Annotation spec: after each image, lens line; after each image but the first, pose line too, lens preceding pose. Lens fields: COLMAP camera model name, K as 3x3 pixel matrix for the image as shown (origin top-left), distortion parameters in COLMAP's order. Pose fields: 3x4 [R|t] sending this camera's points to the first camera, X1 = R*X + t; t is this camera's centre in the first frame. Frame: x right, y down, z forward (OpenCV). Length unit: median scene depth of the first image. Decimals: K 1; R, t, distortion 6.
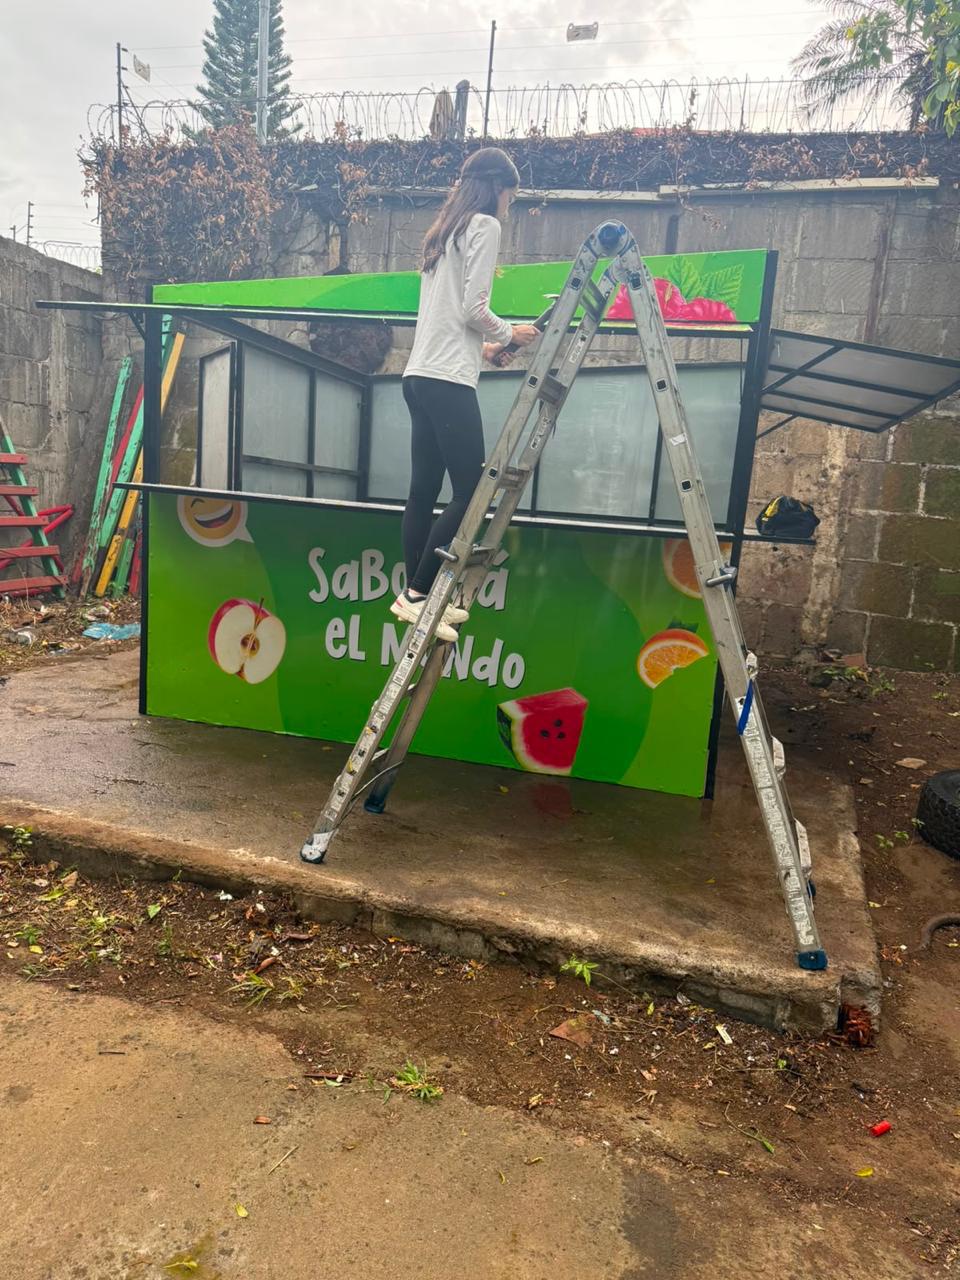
lens RADIAL K [[882.0, 0, 473.1], [0, 882.0, 636.6], [0, 0, 1]] dist [0.036523, -0.057691]
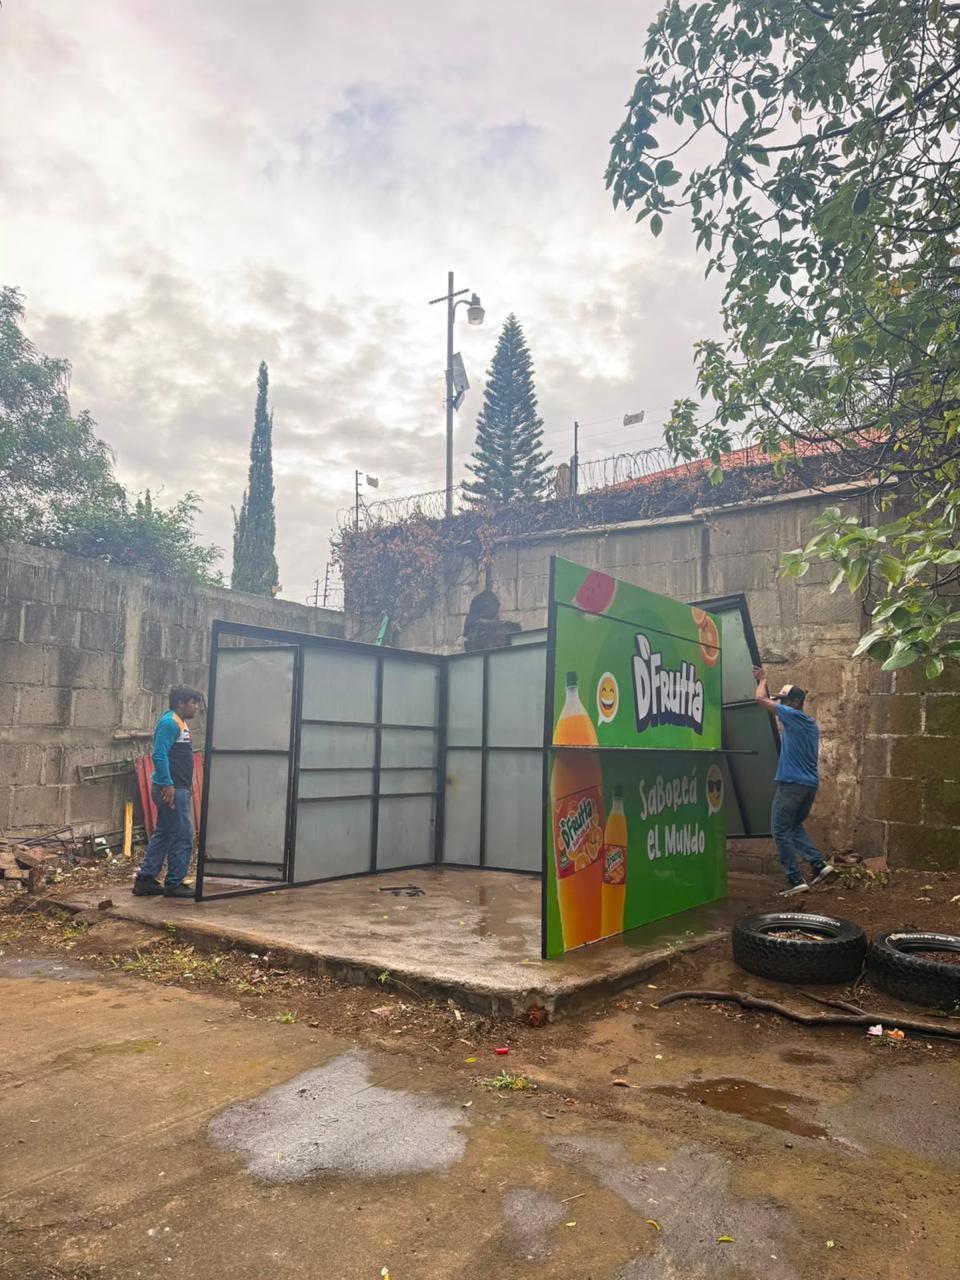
lens RADIAL K [[861.6, 0, 481.5], [0, 861.6, 638.9], [0, 0, 1]] dist [0.059887, -0.050200]
pose [[0.943345, -0.101860, -0.315791, 0.297073], [0.002708, 0.954047, -0.299644, 0.076775], [0.331801, 0.281812, 0.900272, -0.243776]]
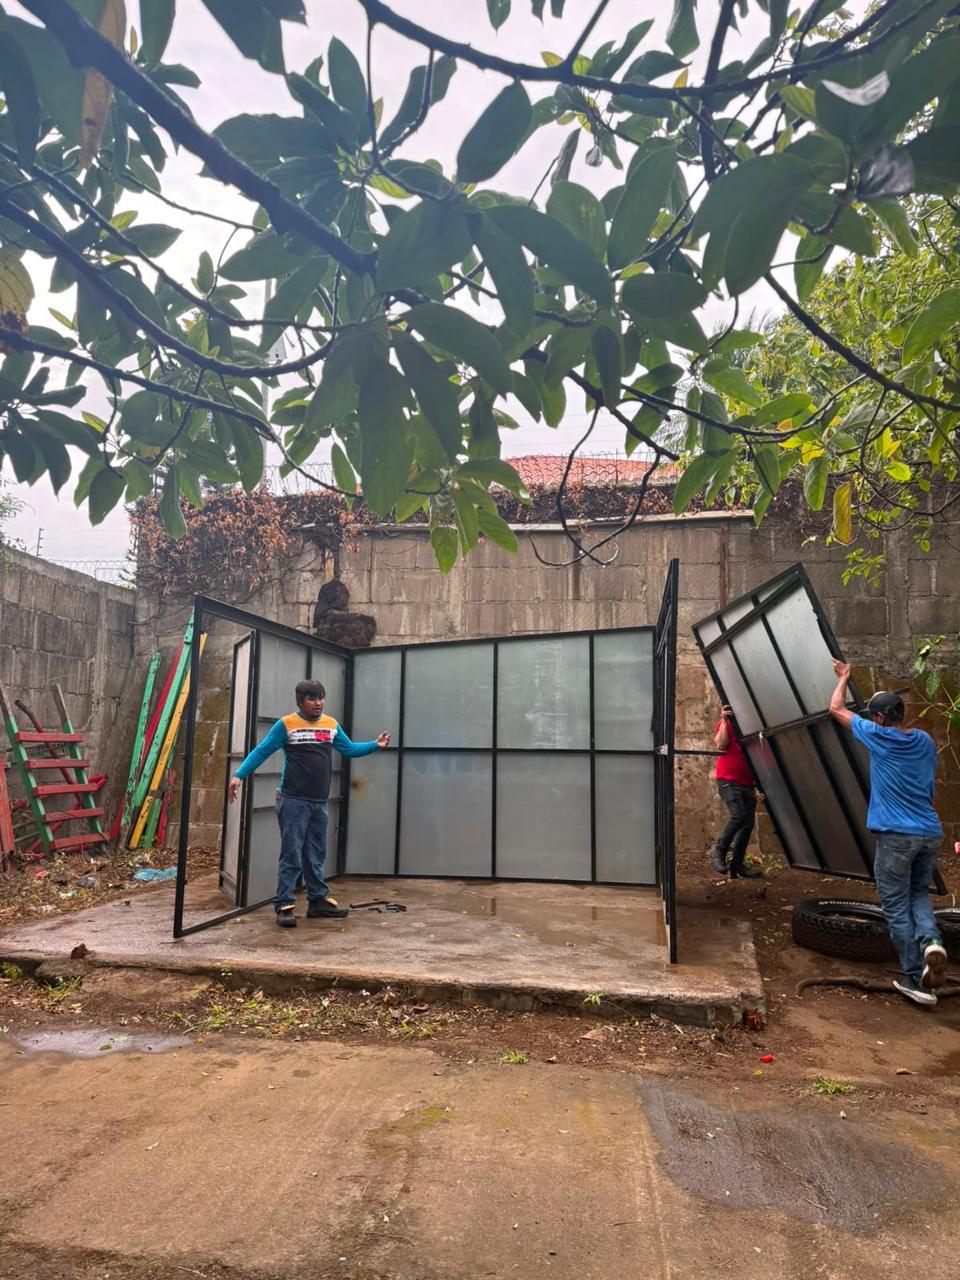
lens RADIAL K [[861.6, 0, 481.5], [0, 861.6, 638.9], [0, 0, 1]] dist [0.059887, -0.050200]
pose [[0.993437, -0.048913, 0.103392, -0.075118], [0.076130, 0.957393, -0.278571, 0.049947], [-0.085361, 0.284614, 0.954834, -0.252545]]
